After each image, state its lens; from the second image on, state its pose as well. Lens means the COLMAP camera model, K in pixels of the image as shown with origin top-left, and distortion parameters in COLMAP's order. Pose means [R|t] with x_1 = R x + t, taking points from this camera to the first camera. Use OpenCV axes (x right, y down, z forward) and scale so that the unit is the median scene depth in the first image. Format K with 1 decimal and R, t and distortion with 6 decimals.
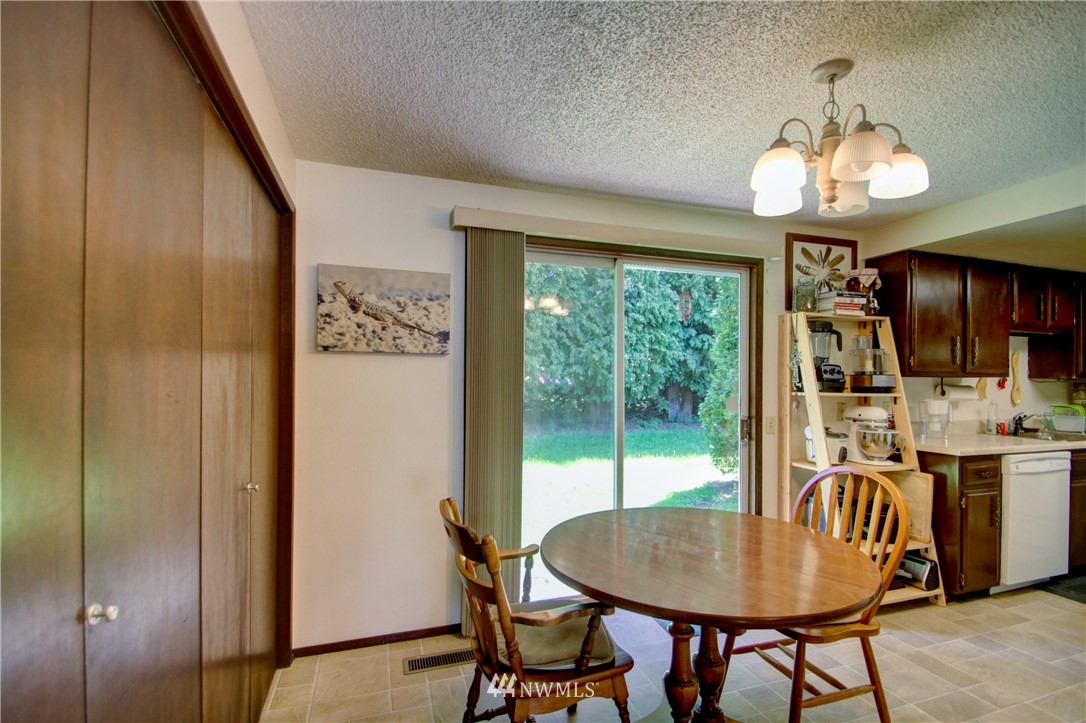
lens RADIAL K [[506.1, 0, 548.6], [0, 506.1, 379.4], [0, 0, 1]] dist [0.020118, -0.022004]
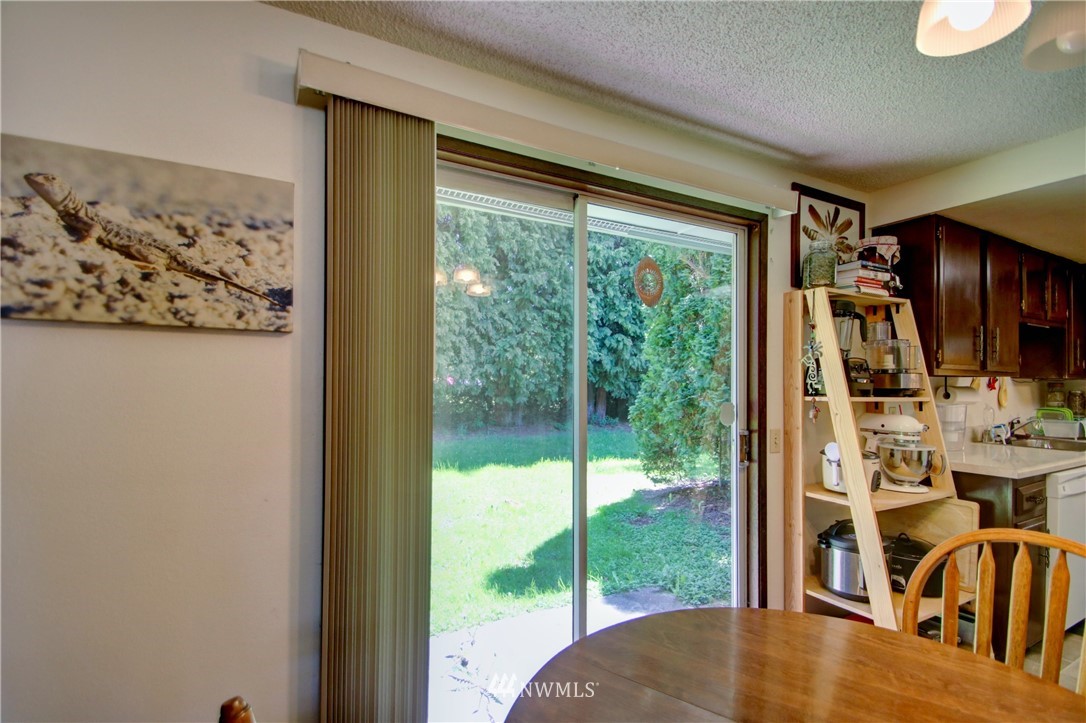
lens RADIAL K [[506.1, 0, 548.6], [0, 506.1, 379.4], [0, 0, 1]] dist [0.020118, -0.022004]
pose [[0.983422, -0.000215, 0.181329, -0.020564], [0.000472, 0.999999, -0.001371, 0.001153], [-0.181329, 0.001434, 0.983421, 0.335835]]
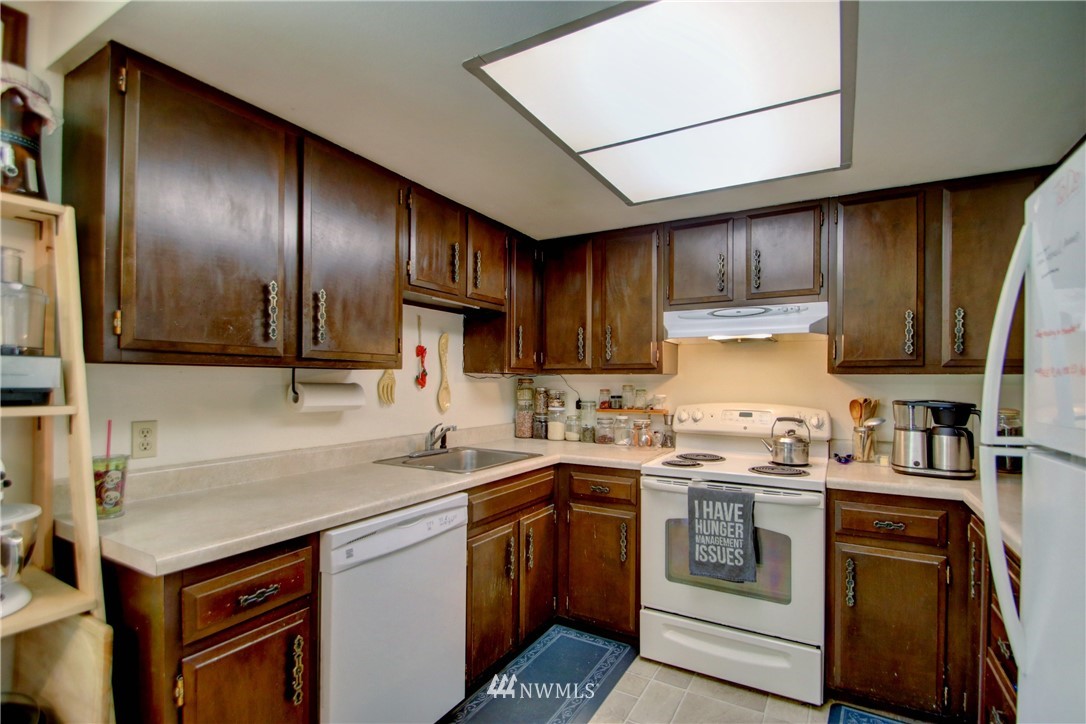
lens RADIAL K [[506.1, 0, 548.6], [0, 506.1, 379.9], [0, 0, 1]] dist [0.020118, -0.022004]
pose [[0.741760, 0.000056, 0.670666, 0.692517], [-0.004644, 0.999976, 0.005052, 0.004954], [-0.670650, -0.006862, 0.741742, 0.481079]]
